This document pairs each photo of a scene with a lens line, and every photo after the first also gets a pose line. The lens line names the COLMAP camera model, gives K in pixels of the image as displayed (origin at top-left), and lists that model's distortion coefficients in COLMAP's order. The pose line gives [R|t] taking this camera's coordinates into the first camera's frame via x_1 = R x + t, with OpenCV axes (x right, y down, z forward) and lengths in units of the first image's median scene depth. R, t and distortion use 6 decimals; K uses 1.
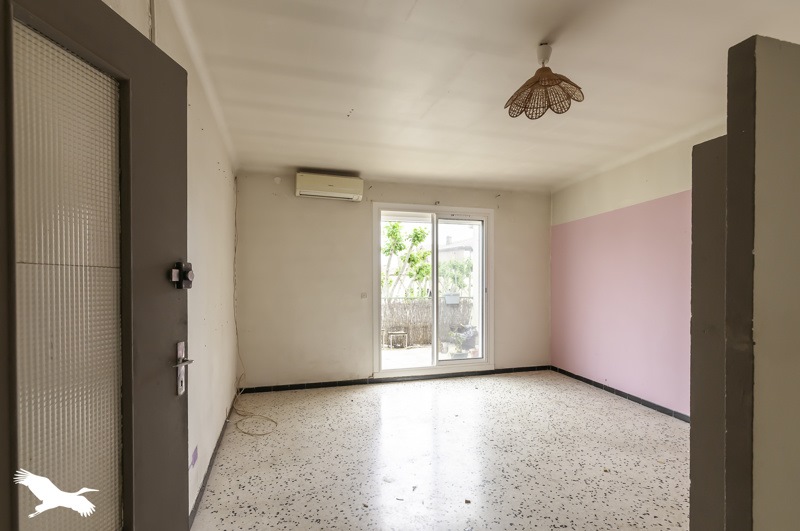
lens RADIAL K [[383.1, 0, 409.3], [0, 383.1, 299.3], [0, 0, 1]] dist [0.000729, 0.001628]
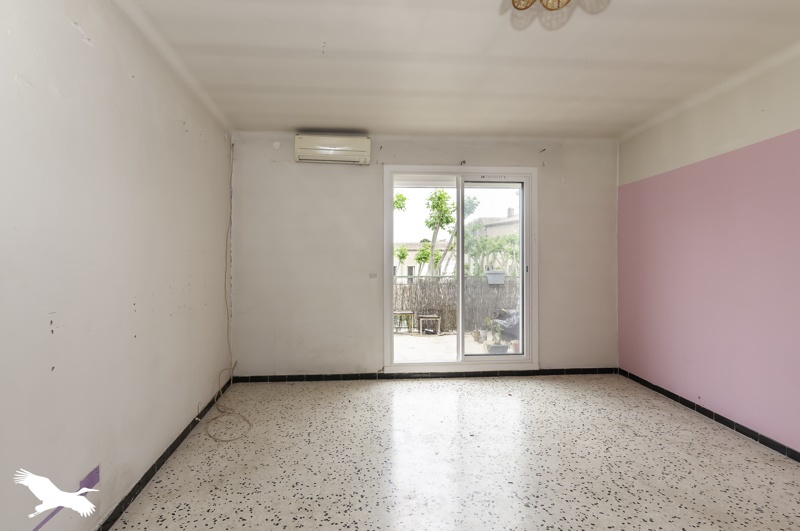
lens RADIAL K [[383.1, 0, 395.4], [0, 383.1, 265.5], [0, 0, 1]] dist [0.000729, 0.001628]
pose [[0.977332, 0.005224, -0.211647, 0.115810], [-0.010293, 0.999686, -0.022855, -0.011953], [0.211461, 0.024515, 0.977079, 0.187674]]
